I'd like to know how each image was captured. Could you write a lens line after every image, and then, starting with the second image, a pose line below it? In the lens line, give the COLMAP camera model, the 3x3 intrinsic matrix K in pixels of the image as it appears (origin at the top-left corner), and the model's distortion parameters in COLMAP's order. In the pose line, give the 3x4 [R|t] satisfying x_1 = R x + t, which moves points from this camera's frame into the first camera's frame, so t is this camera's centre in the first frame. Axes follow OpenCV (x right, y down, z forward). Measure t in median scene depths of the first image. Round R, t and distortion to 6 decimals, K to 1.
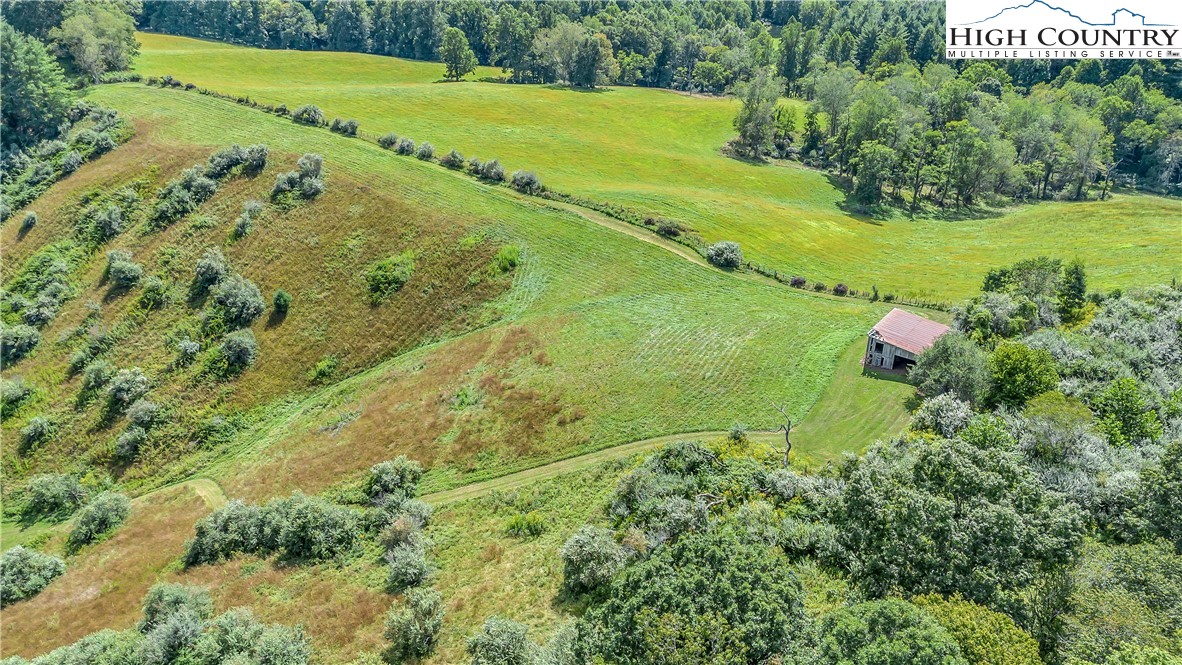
lens RADIAL K [[855.0, 0, 588.8], [0, 855.0, 331.5], [0, 0, 1]] dist [0.078859, -0.075624]
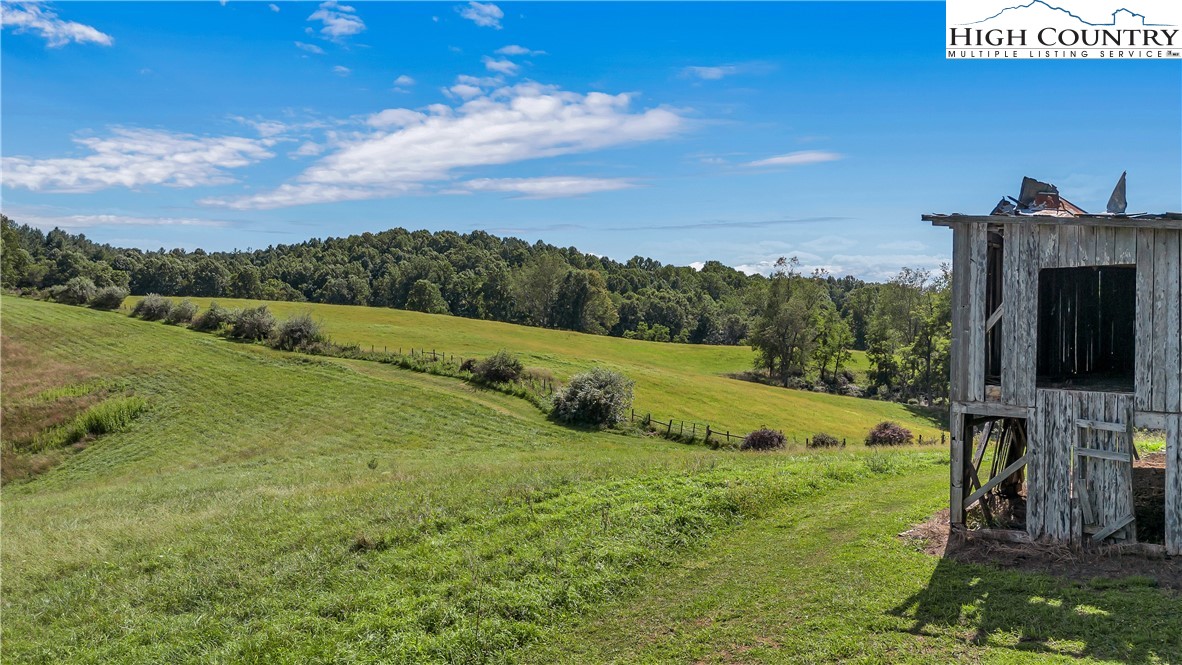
lens RADIAL K [[855.0, 0, 588.8], [0, 855.0, 331.5], [0, 0, 1]] dist [0.078859, -0.075624]
pose [[0.991633, -0.000868, -0.129084, 0.177005], [-0.053541, 0.907141, -0.417407, 0.037844], [0.117460, 0.420826, 0.899505, 0.541225]]
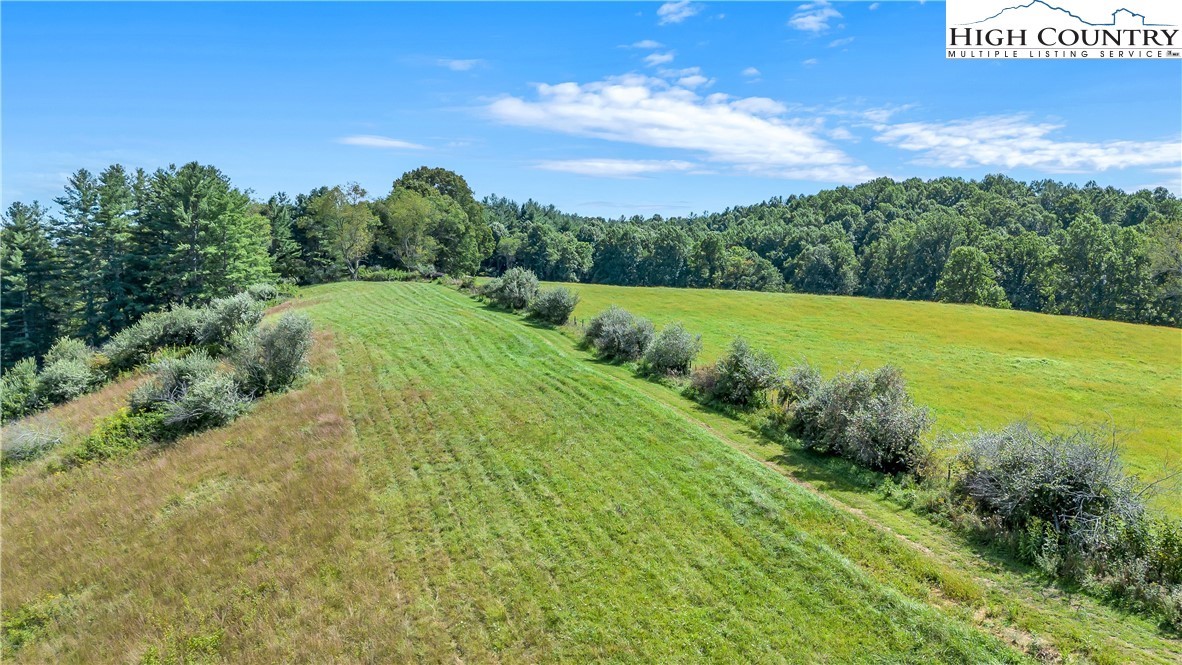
lens RADIAL K [[855.0, 0, 588.8], [0, 855.0, 331.5], [0, 0, 1]] dist [0.078859, -0.075624]
pose [[0.811407, 0.030346, -0.583694, -0.048384], [-0.248118, 0.922086, -0.296977, -0.134610], [0.529204, 0.385794, 0.755716, 0.826269]]
